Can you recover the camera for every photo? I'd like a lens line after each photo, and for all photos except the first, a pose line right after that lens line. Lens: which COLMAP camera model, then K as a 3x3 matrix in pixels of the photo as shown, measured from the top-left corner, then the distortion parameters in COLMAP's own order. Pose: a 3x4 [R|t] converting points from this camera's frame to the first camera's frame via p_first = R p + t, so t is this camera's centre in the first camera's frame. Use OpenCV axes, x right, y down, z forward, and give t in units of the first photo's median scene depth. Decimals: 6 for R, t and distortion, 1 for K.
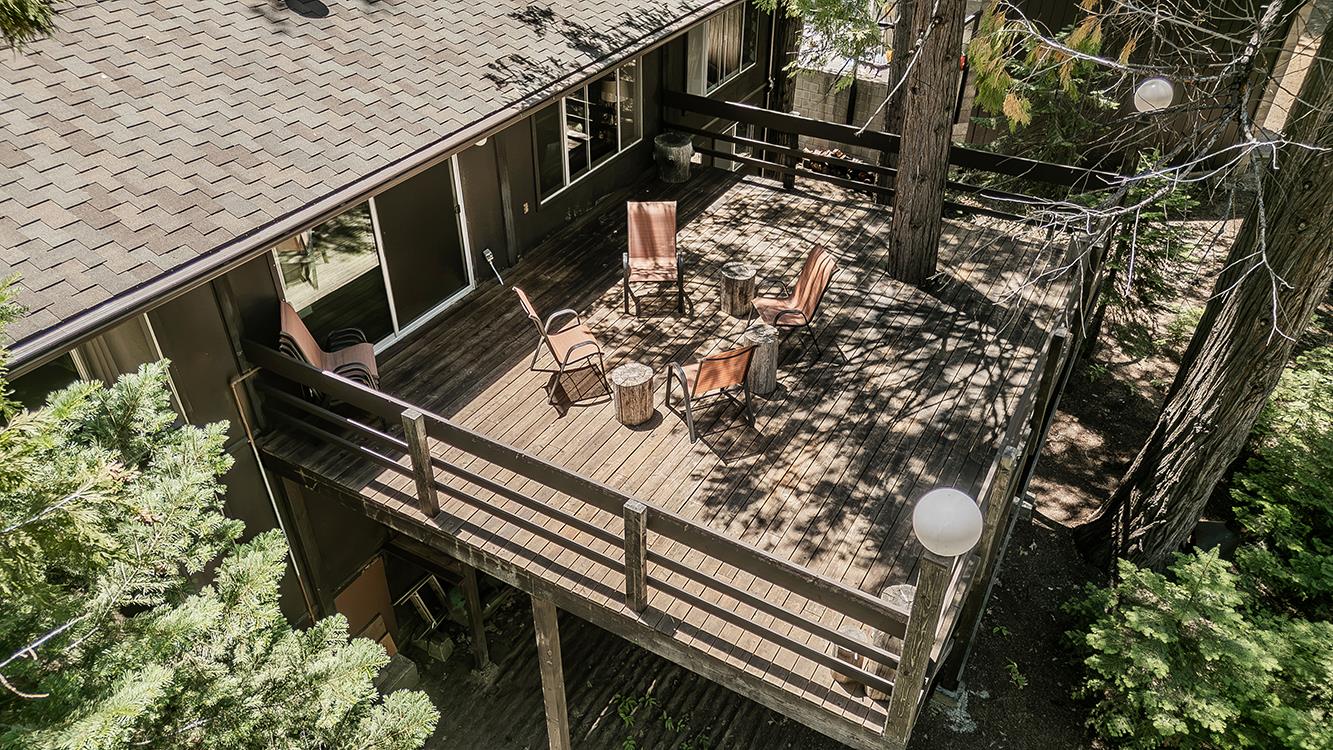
lens RADIAL K [[930.0, 0, 673.2], [0, 930.0, 379.8], [0, 0, 1]] dist [0.045099, 0.001206]
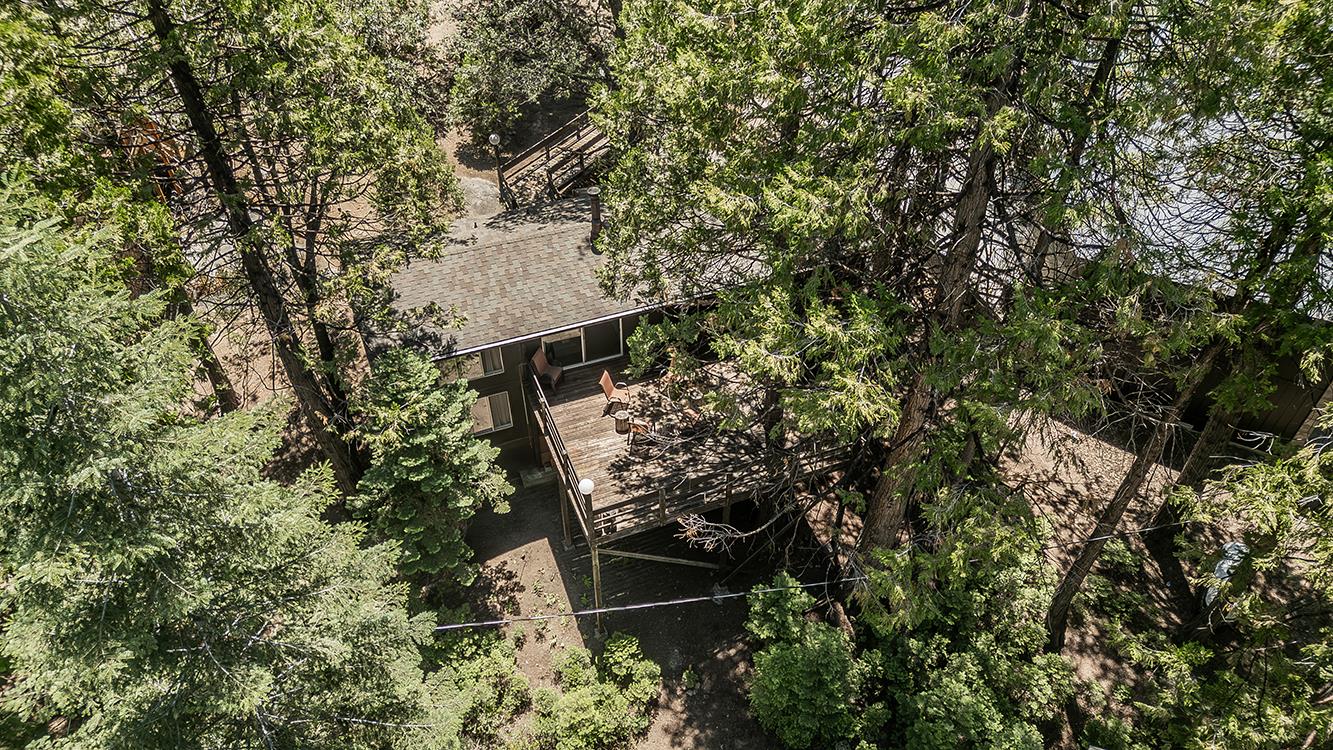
lens RADIAL K [[930.0, 0, 673.2], [0, 930.0, 379.8], [0, 0, 1]] dist [0.045099, 0.001206]
pose [[0.777684, 0.424113, -0.464043, 1.374856], [-0.368617, 0.905576, 0.209891, -0.770278], [0.509243, 0.007826, 0.860587, -1.422881]]
